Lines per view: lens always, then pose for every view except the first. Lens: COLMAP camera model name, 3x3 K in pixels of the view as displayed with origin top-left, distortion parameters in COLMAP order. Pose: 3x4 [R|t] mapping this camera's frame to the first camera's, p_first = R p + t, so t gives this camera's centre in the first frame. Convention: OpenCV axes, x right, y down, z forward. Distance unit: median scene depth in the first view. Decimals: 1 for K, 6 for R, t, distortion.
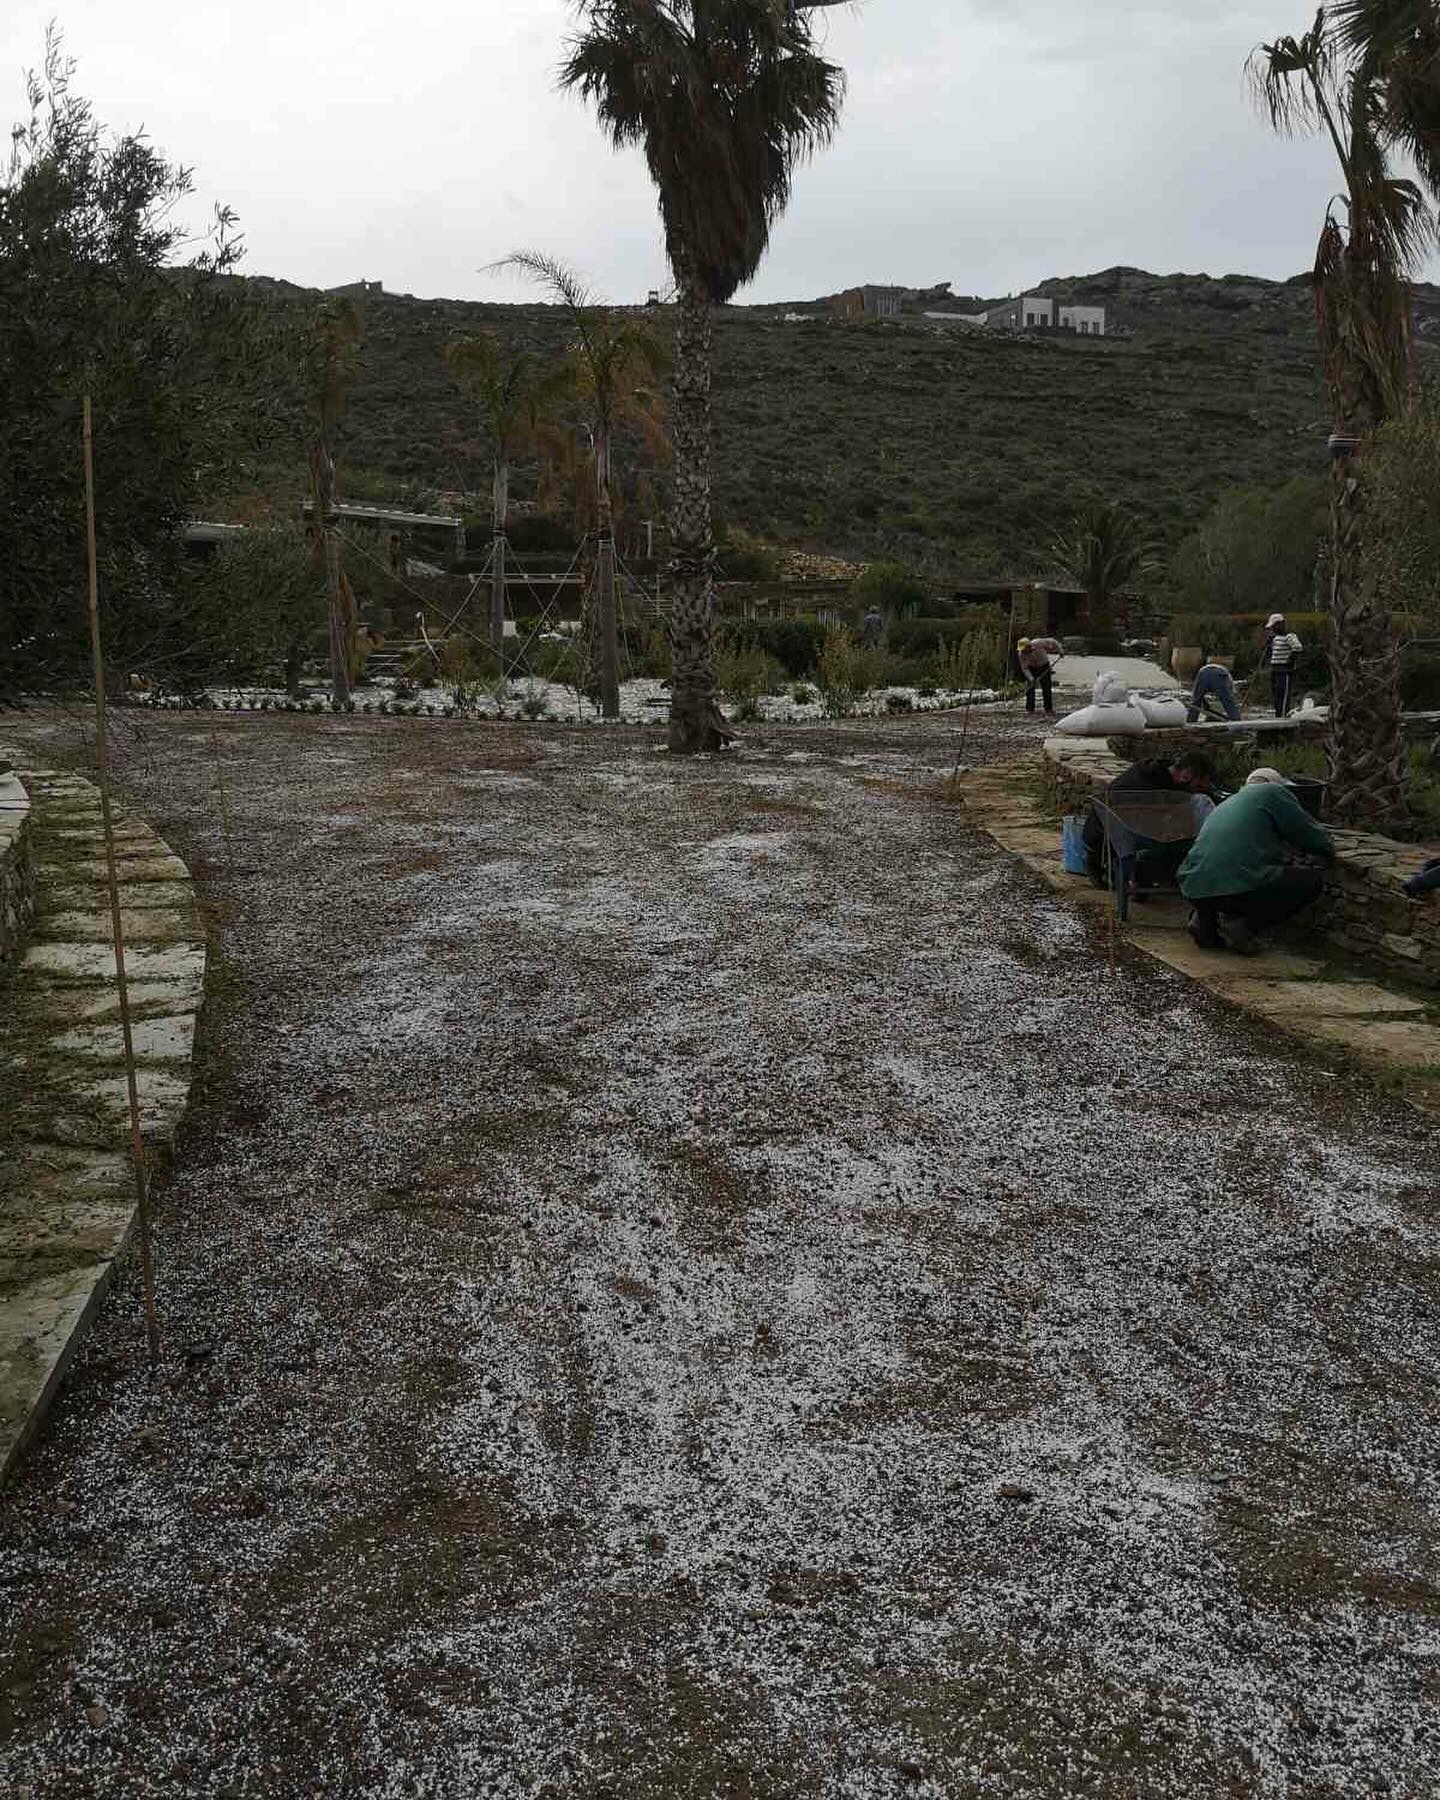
lens RADIAL K [[1576.9, 0, 720.0], [0, 1576.9, 900.0], [0, 0, 1]] dist [0.032487, -0.093670]
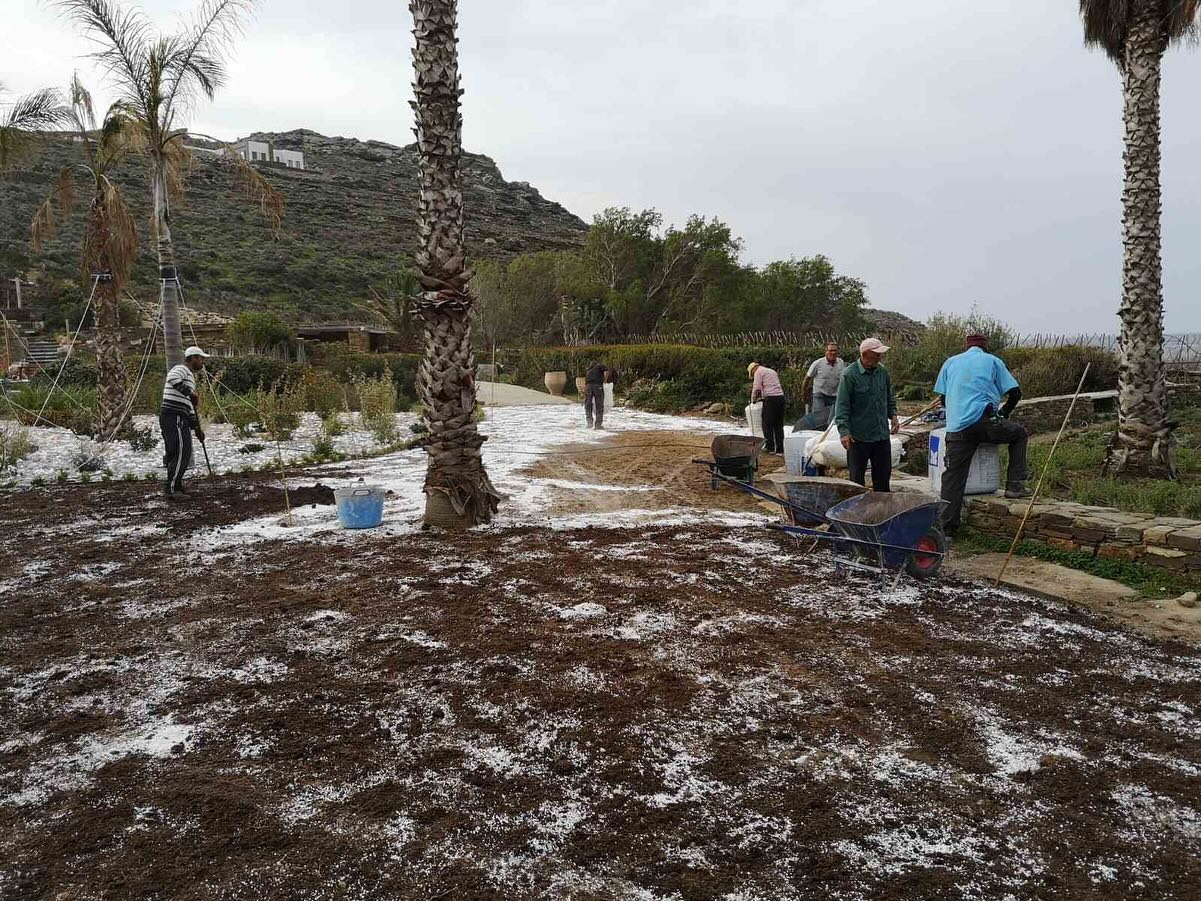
lens RADIAL K [[968.4, 0, 600.5], [0, 968.4, 450.5], [0, 0, 1]] dist [0.002412, -0.002626]
pose [[0.849907, -0.074890, 0.521583, -0.118788], [0.112154, 0.992878, -0.040193, -0.057679], [-0.514858, 0.092658, 0.852253, 0.295750]]
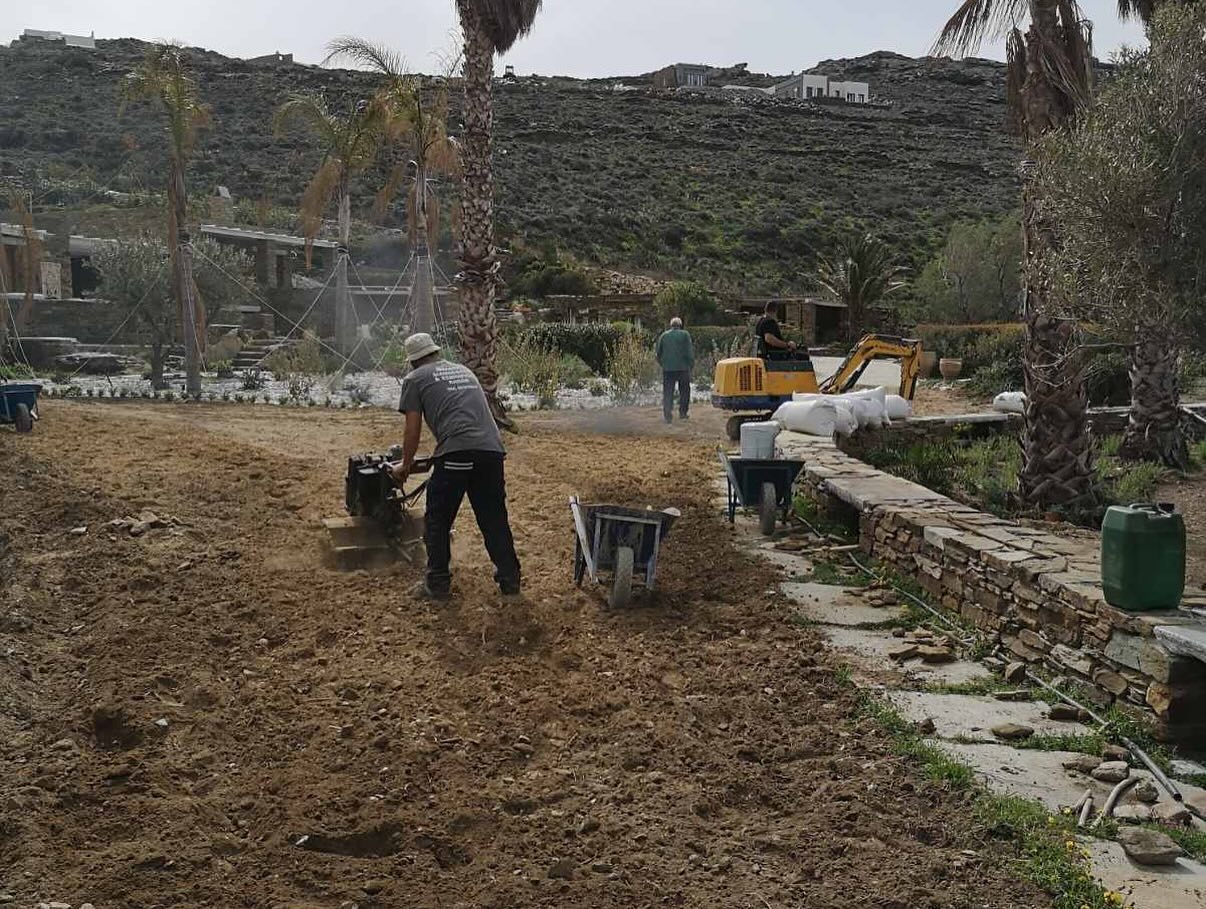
lens RADIAL K [[1268.7, 0, 603.0], [0, 1268.7, 454.5], [0, 0, 1]] dist [0.082669, -0.003537]
pose [[0.999614, 0.005510, 0.027225, 0.027031], [-0.003439, 0.997136, -0.075545, -0.007628], [-0.027563, 0.075422, 0.996771, 0.047838]]
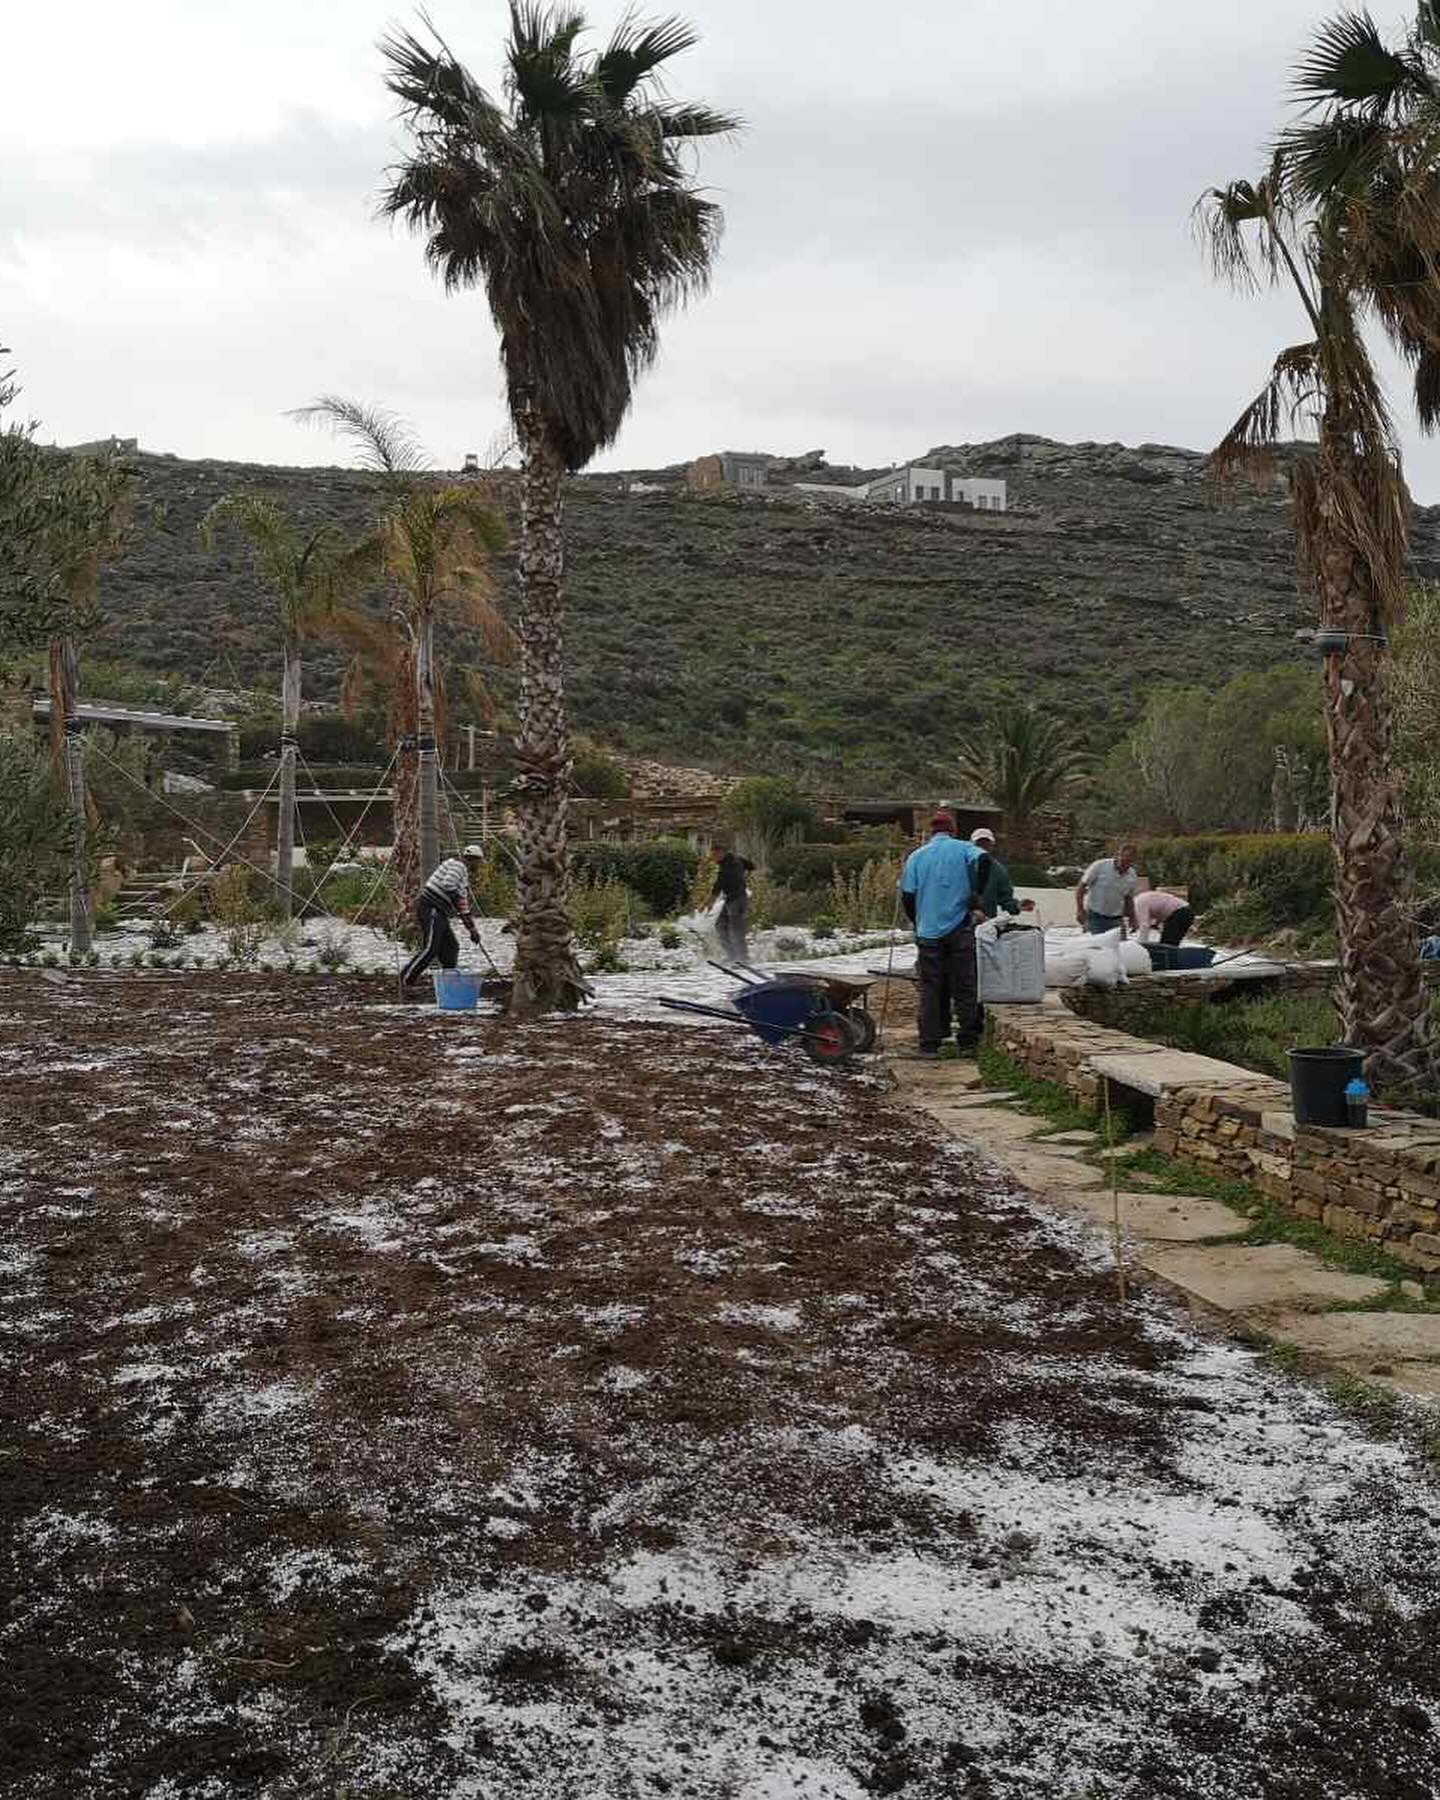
lens RADIAL K [[1950.3, 0, 720.0], [0, 1950.3, 900.0], [0, 0, 1]] dist [0.204728, -0.899520]
pose [[0.996322, -0.006878, 0.085417, -0.006960], [0.019261, 0.989242, -0.145013, -0.003139], [-0.083501, 0.146125, 0.985736, 0.008183]]
